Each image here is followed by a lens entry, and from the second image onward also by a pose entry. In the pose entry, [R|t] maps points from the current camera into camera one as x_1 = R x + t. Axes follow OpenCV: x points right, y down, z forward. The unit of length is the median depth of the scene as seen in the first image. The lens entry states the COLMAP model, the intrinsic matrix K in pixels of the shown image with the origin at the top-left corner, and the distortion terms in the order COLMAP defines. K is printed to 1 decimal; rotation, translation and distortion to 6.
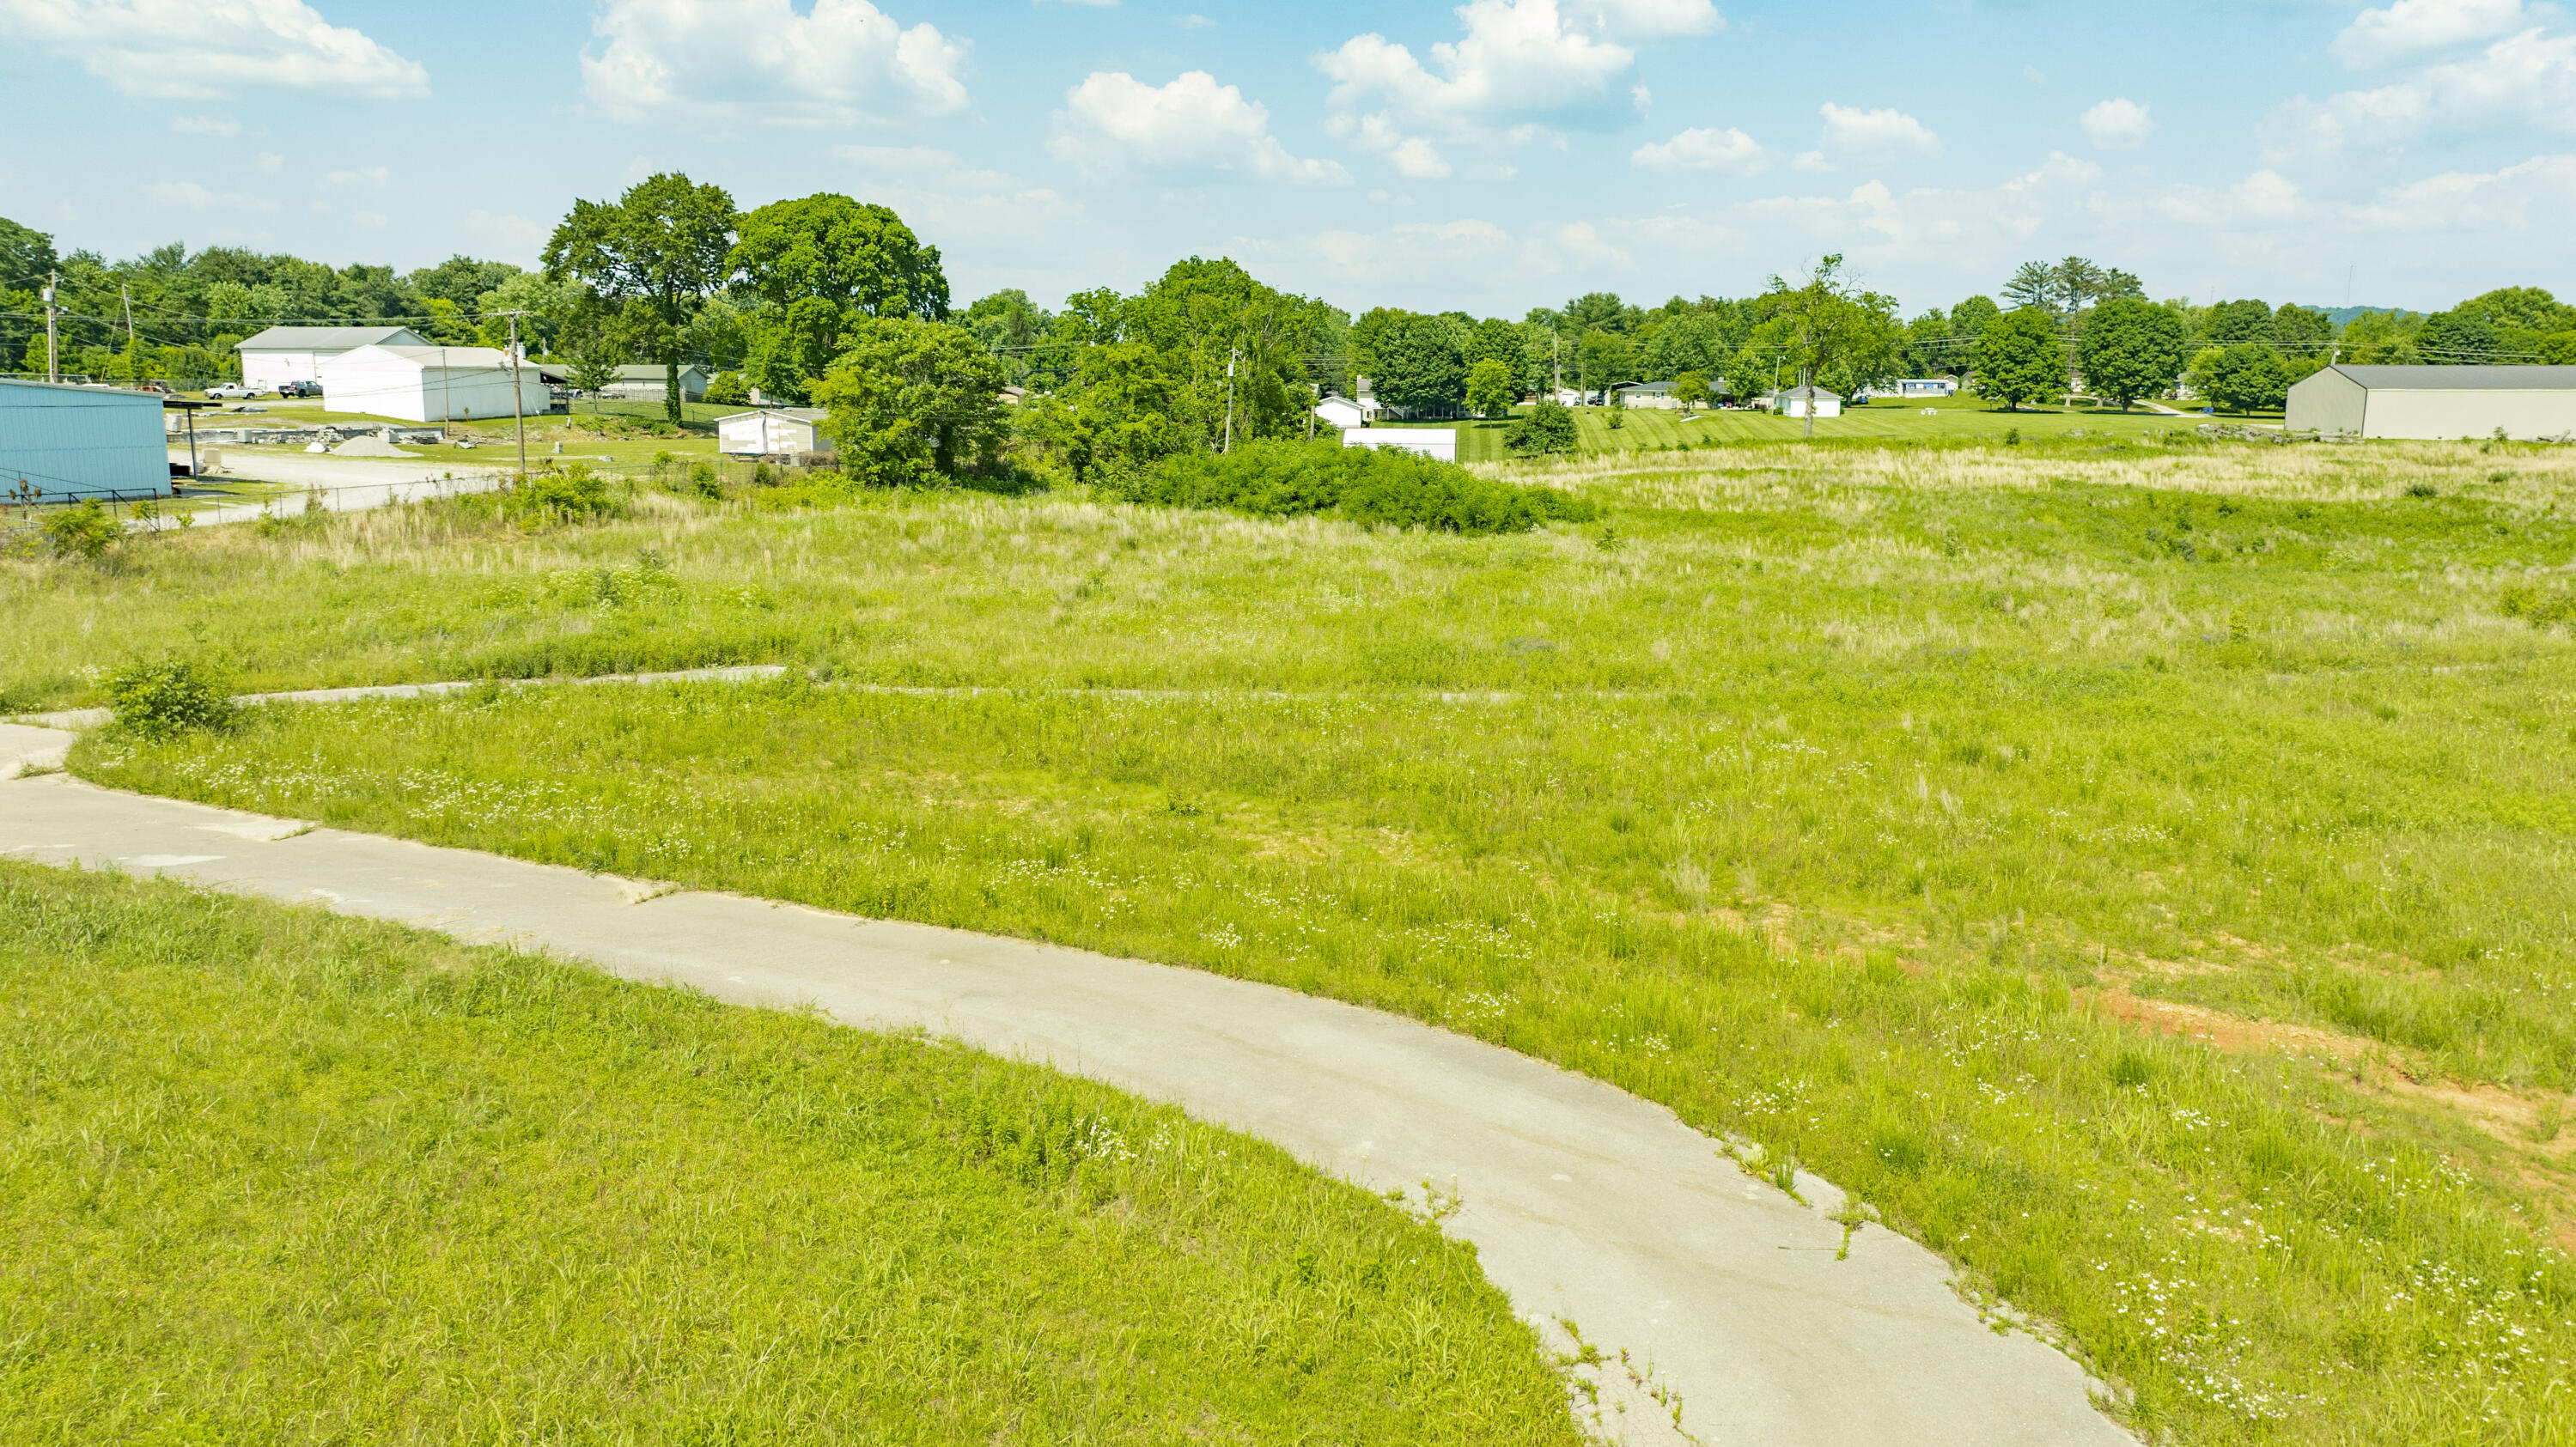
lens RADIAL K [[1821.9, 0, 1297.6], [0, 1821.9, 705.4], [0, 0, 1]] dist [-0.040901, 0.046324]
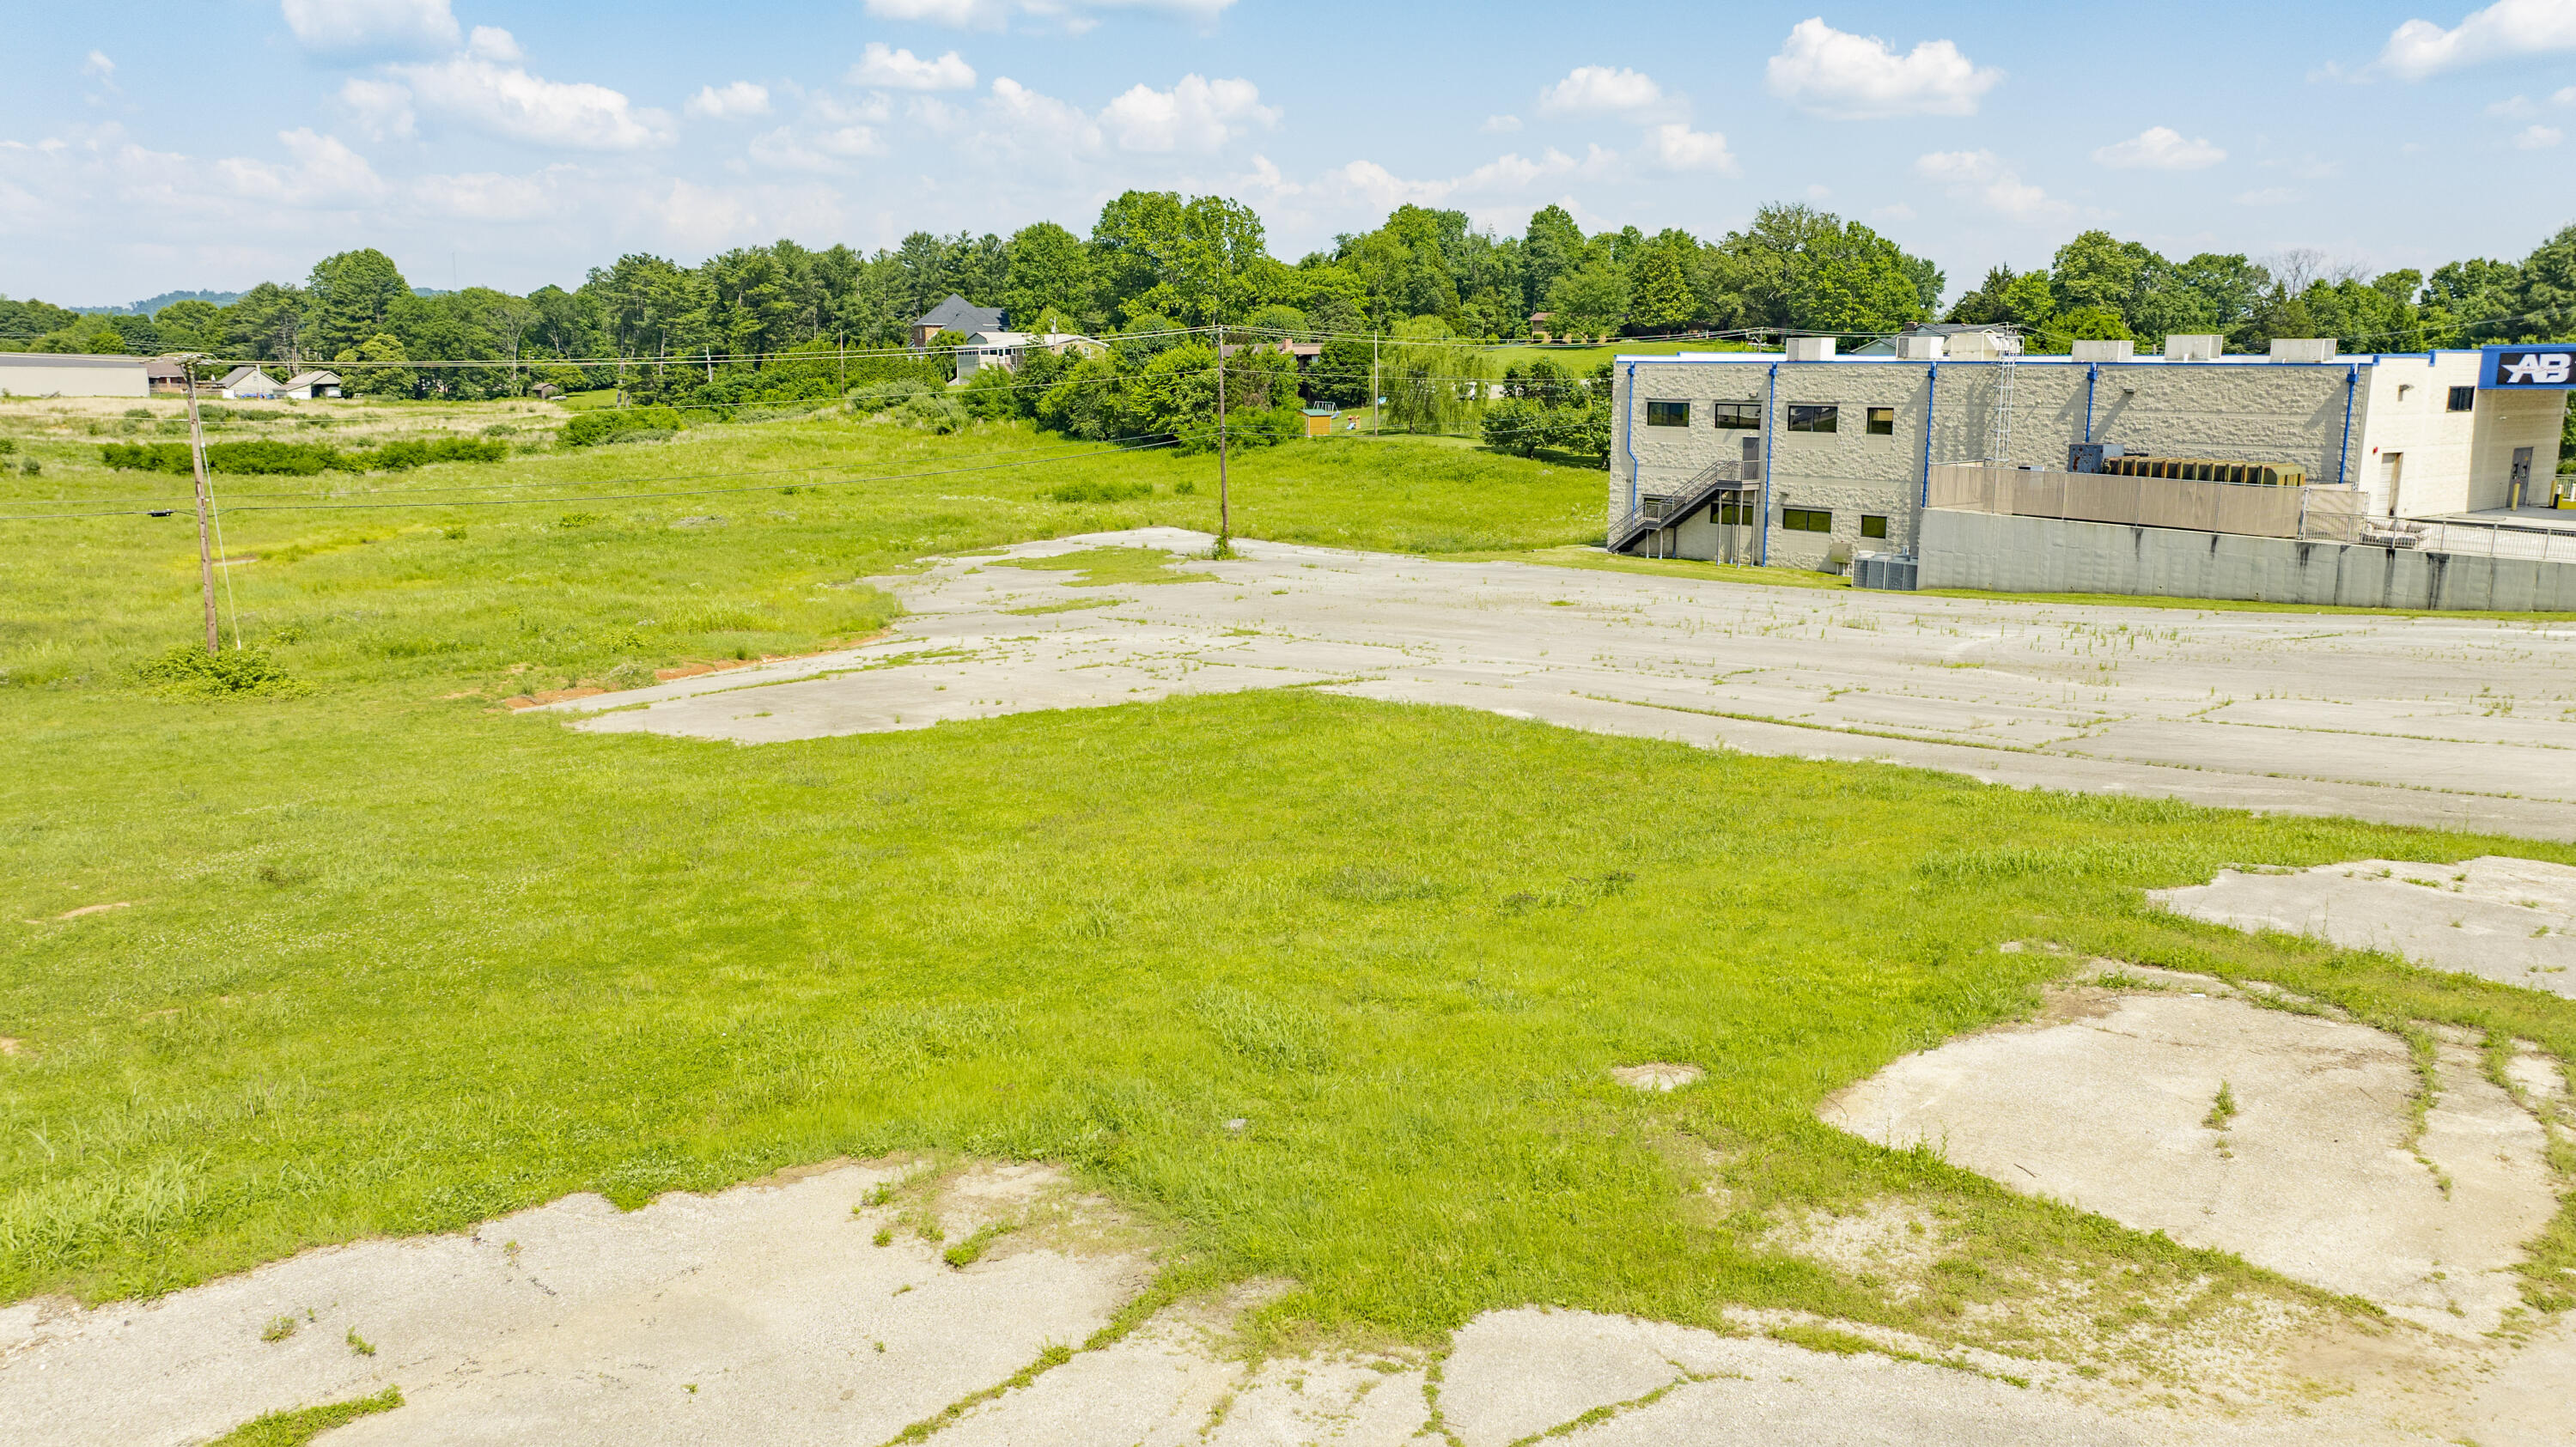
lens RADIAL K [[1821.9, 0, 1299.2], [0, 1821.9, 674.5], [0, 0, 1]] dist [-0.040901, 0.046324]
pose [[0.604053, -0.138797, 0.784765, 0.004769], [0.142041, 0.987701, 0.065357, 0.162468], [-0.784184, 0.071990, 0.616338, -0.923379]]
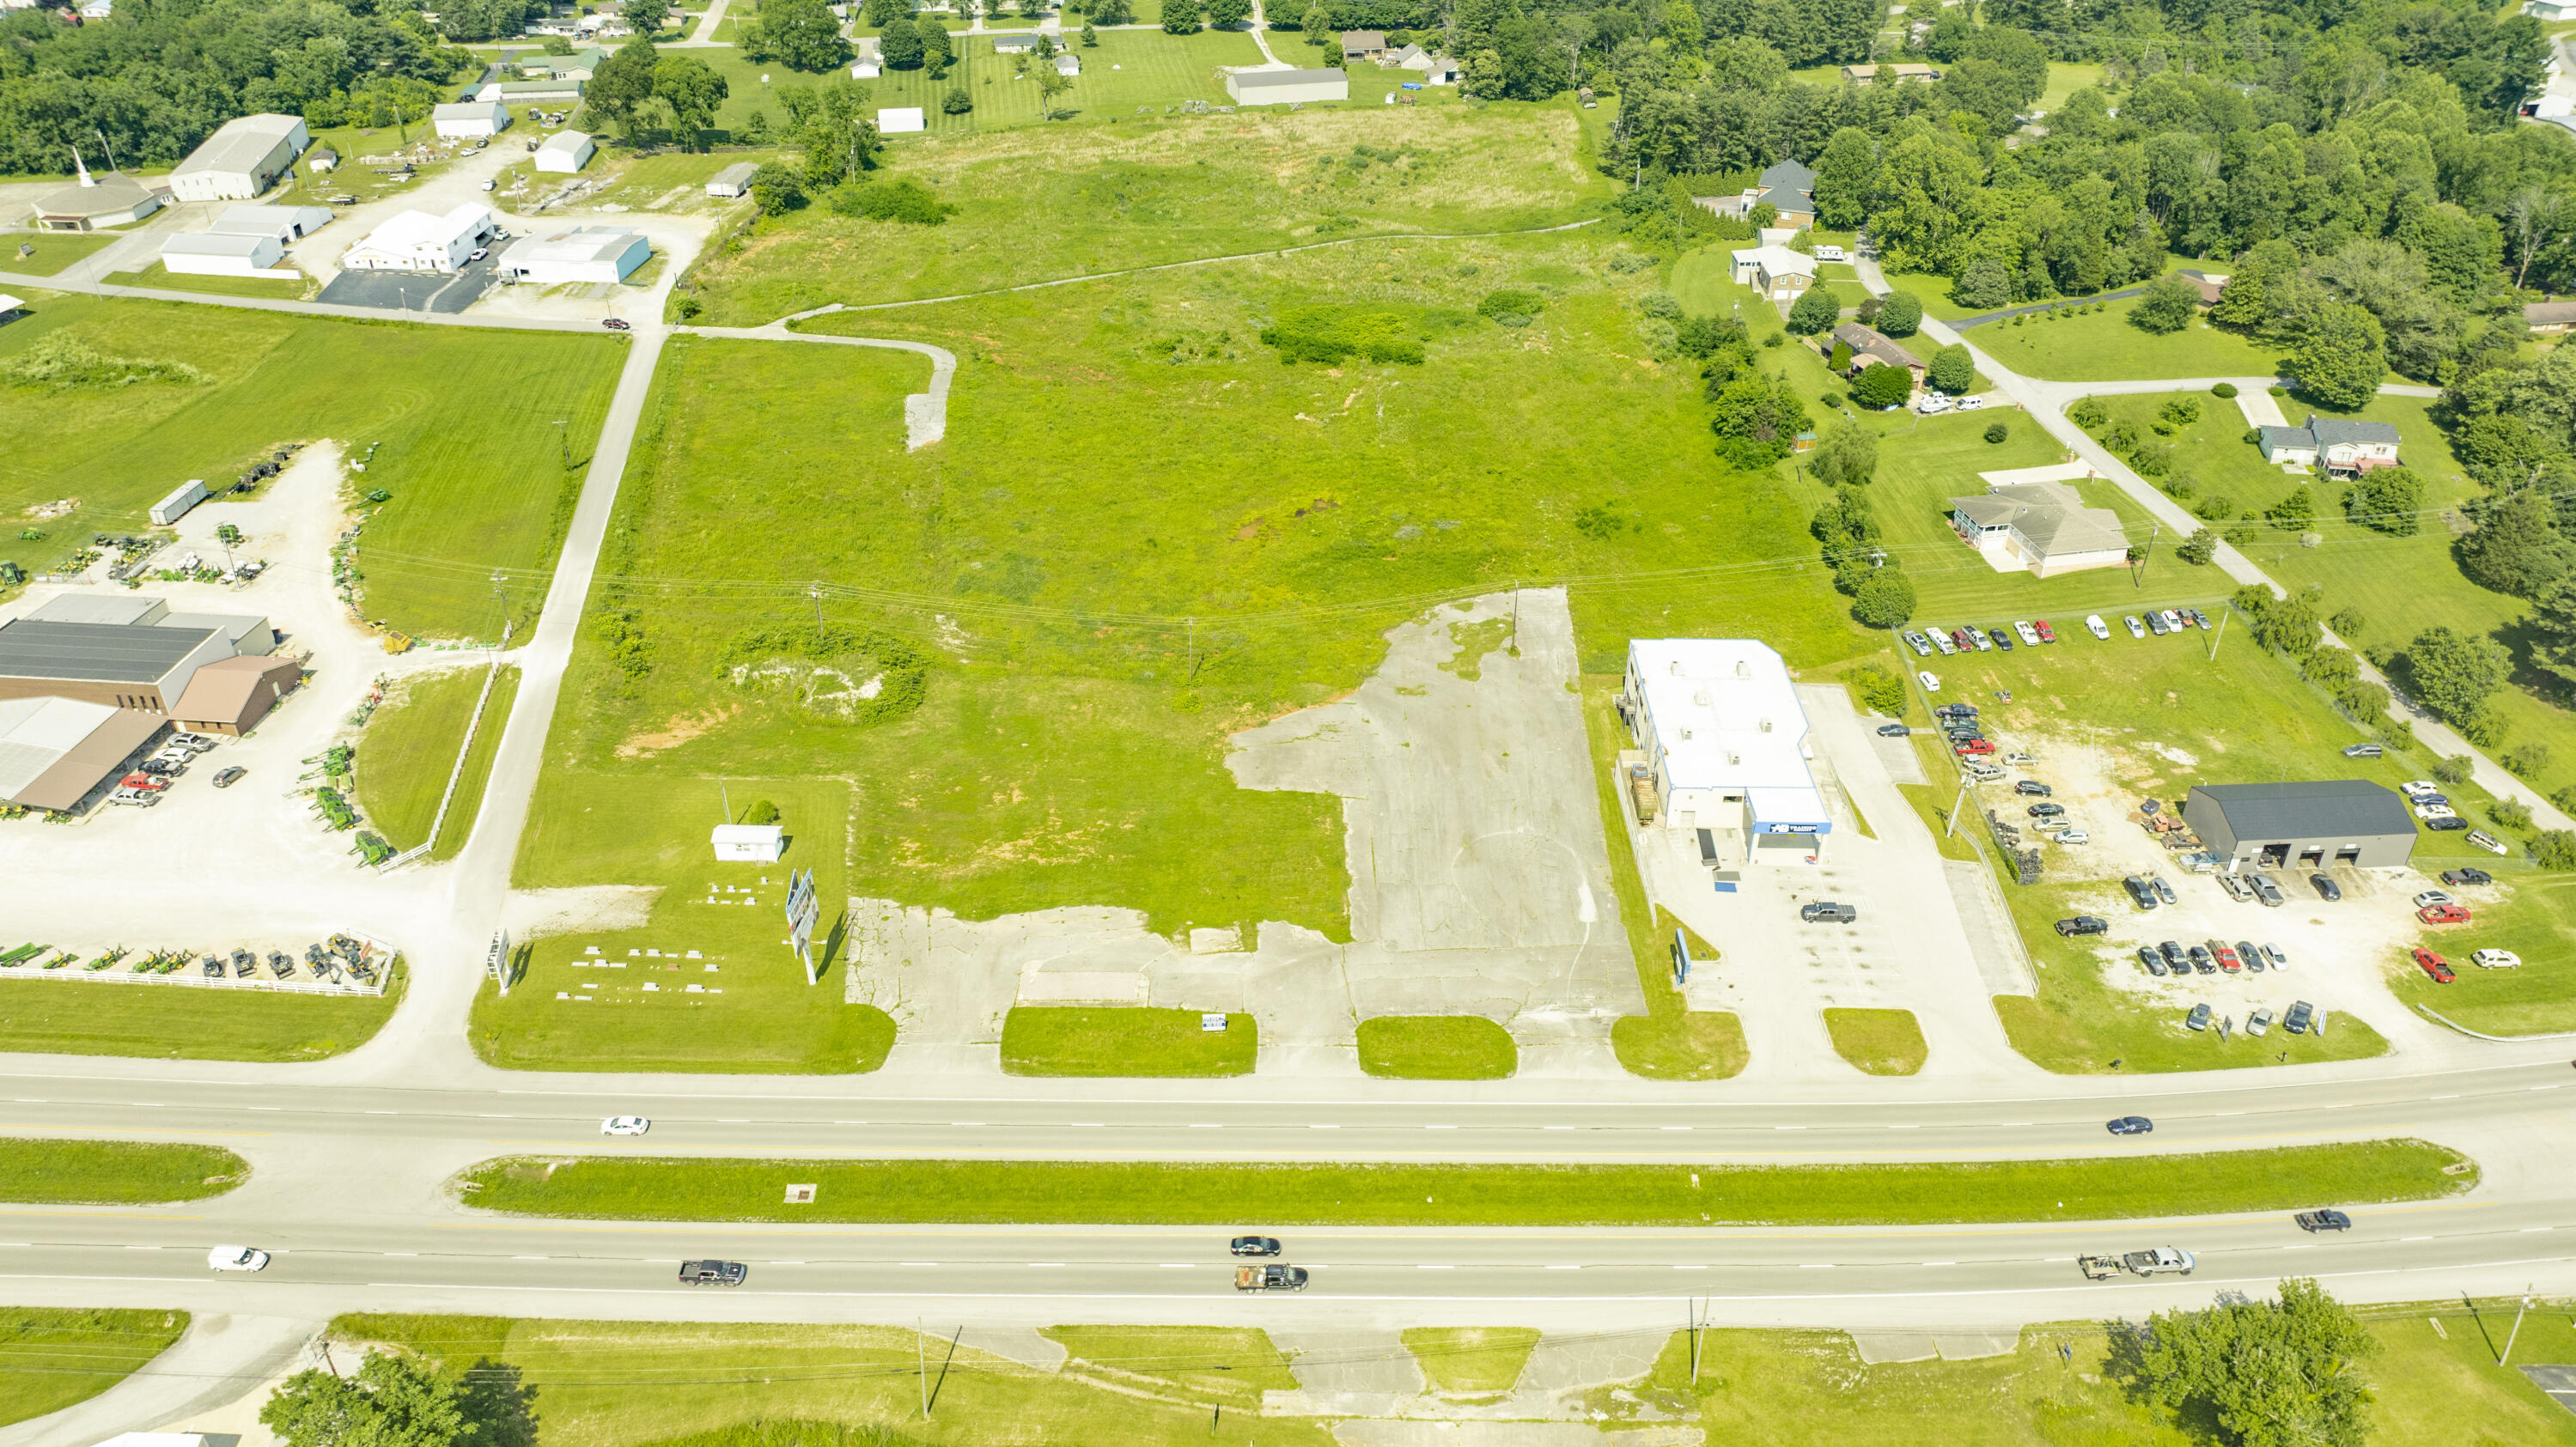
lens RADIAL K [[1821.9, 0, 1303.2], [0, 1821.9, 716.4], [0, 0, 1]] dist [-0.040901, 0.046324]
pose [[0.964944, -0.144765, 0.218919, -0.082361], [0.049859, 0.920044, 0.388631, -0.337426], [-0.257675, -0.364092, 0.895009, -1.816605]]
